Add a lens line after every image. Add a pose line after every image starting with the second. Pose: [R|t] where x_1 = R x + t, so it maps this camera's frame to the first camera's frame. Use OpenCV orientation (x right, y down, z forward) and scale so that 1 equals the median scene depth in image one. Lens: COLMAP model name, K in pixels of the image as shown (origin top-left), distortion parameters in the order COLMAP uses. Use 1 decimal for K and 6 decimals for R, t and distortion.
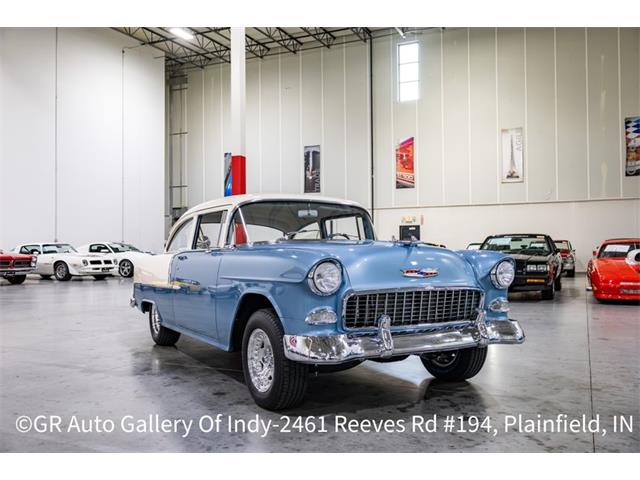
lens RADIAL K [[561.0, 0, 320.0], [0, 561.0, 240.0], [0, 0, 1]] dist [-0.017987, -0.004311]
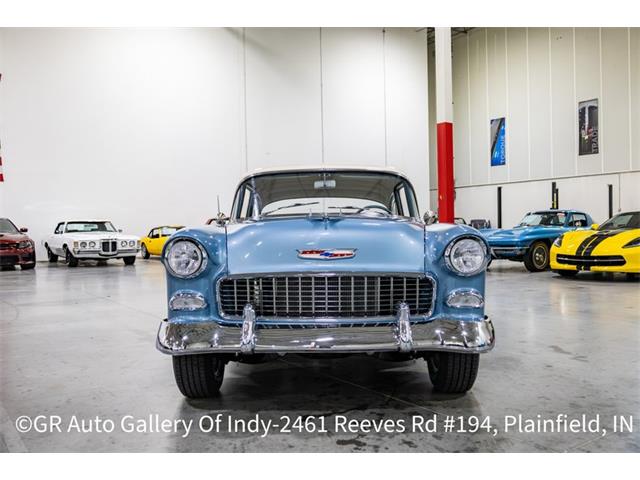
lens RADIAL K [[561.0, 0, 320.0], [0, 561.0, 240.0], [0, 0, 1]] dist [-0.017987, -0.004311]
pose [[0.841461, 0.001181, -0.540316, 0.290594], [0.024357, 0.998898, 0.040115, 0.003157], [0.539768, -0.046916, 0.840505, 0.154542]]
